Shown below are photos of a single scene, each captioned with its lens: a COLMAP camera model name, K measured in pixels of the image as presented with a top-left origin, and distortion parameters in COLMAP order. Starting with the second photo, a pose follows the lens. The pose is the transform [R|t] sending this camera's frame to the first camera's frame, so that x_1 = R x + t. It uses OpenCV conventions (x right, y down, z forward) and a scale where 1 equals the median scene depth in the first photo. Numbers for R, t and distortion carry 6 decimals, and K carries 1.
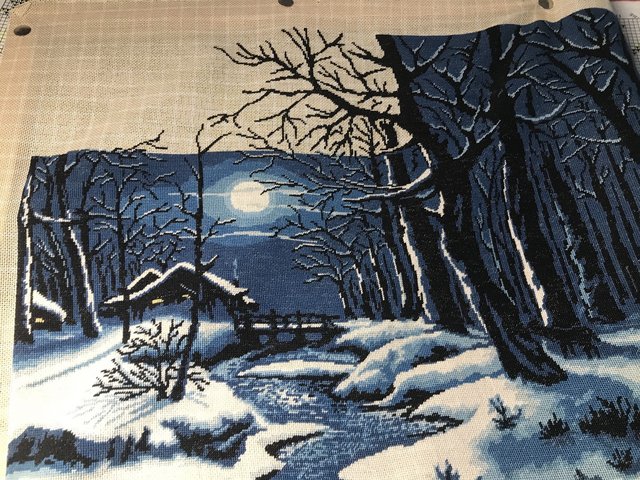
lens RADIAL K [[529.7, 0, 326.0], [0, 529.7, 235.4], [0, 0, 1]] dist [0.045309, 0.000411]
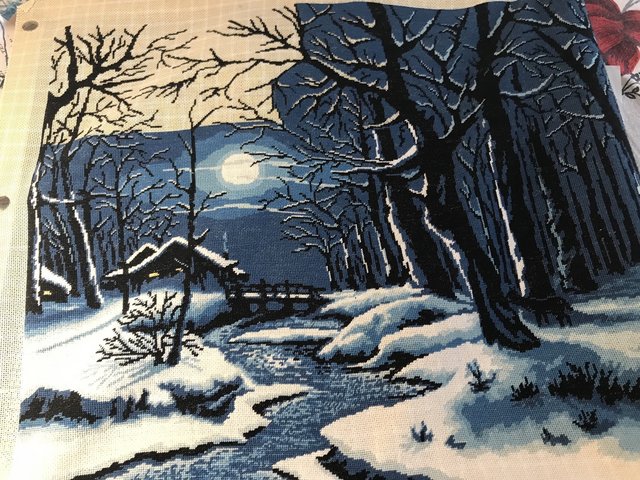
lens RADIAL K [[556.3, 0, 329.4], [0, 556.3, 231.7], [0, 0, 1]] dist [0.041220, 0.003628]
pose [[0.999481, 0.016480, 0.027680, 0.000633], [-0.018551, 0.996911, 0.076311, -0.041869], [-0.026336, -0.076785, 0.996700, -0.091223]]
